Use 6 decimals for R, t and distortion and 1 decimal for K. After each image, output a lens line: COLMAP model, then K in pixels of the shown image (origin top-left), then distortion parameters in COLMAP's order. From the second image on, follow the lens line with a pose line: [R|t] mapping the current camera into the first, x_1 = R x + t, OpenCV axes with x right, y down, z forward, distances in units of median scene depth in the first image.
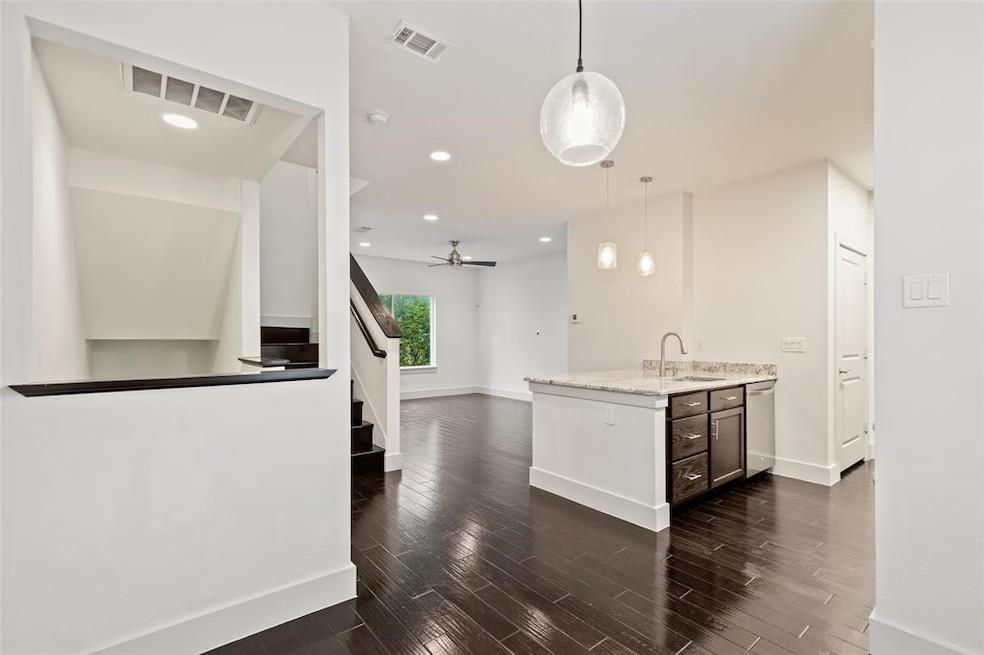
lens RADIAL K [[441.7, 0, 489.6], [0, 441.7, 332.0], [0, 0, 1]] dist [0.007354, 0.001135]
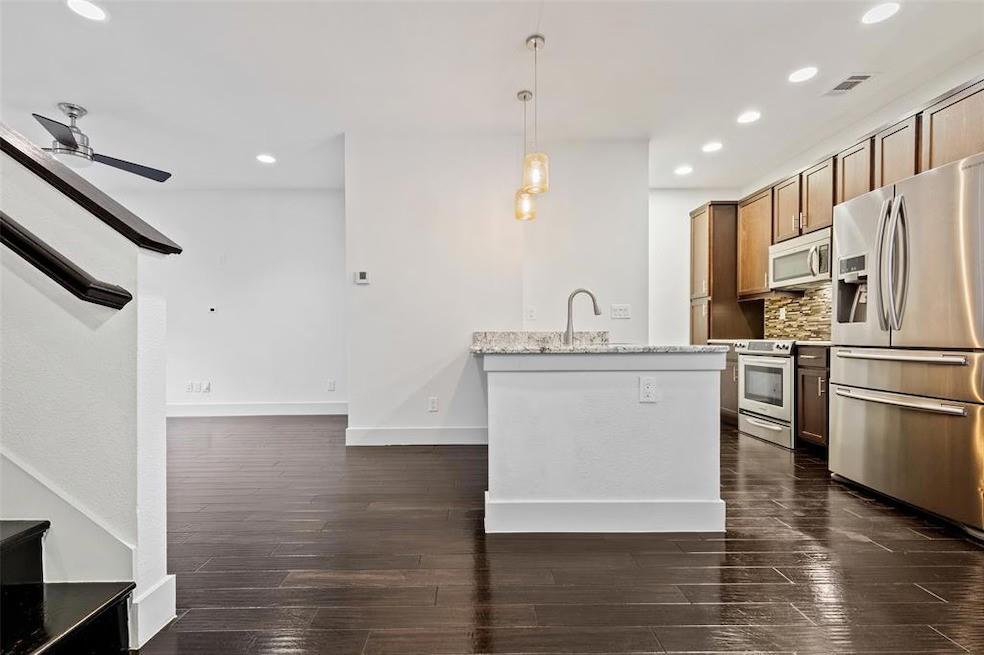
lens RADIAL K [[441.7, 0, 483.6], [0, 441.7, 347.0], [0, 0, 1]] dist [0.007354, 0.001135]
pose [[0.629933, -0.024154, 0.776274, -0.184175], [-0.003810, 0.999408, 0.034189, 0.043143], [-0.776640, -0.024494, 0.629468, 0.330657]]
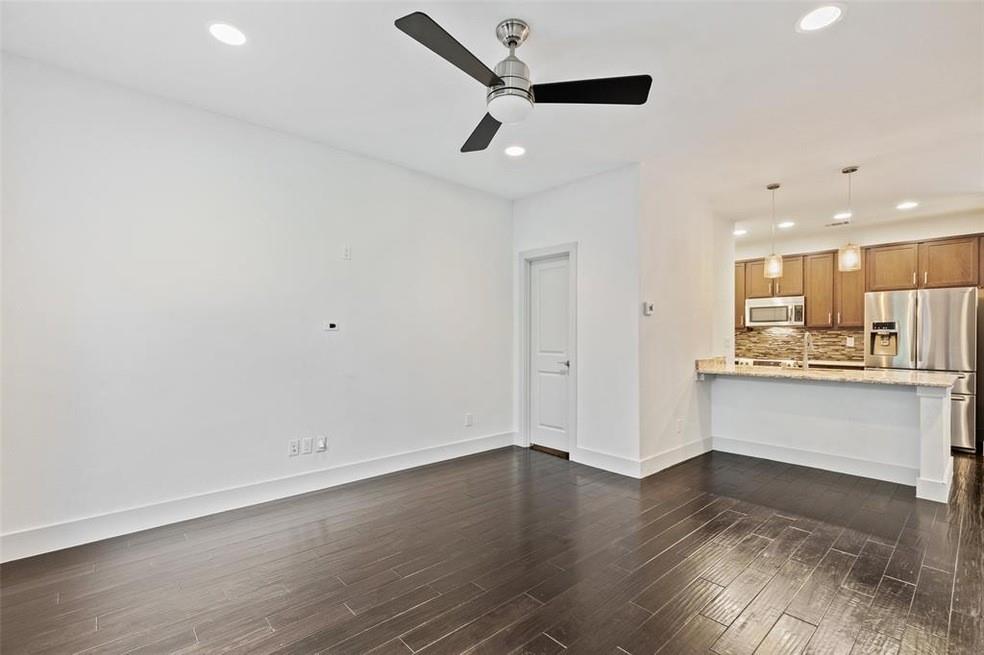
lens RADIAL K [[441.7, 0, 492.4], [0, 441.7, 336.5], [0, 0, 1]] dist [0.007354, 0.001135]
pose [[-0.032926, -0.001903, 0.999456, -0.436017], [-0.017329, 0.999849, 0.001333, 0.008493], [-0.999308, -0.017275, -0.032954, 1.092544]]
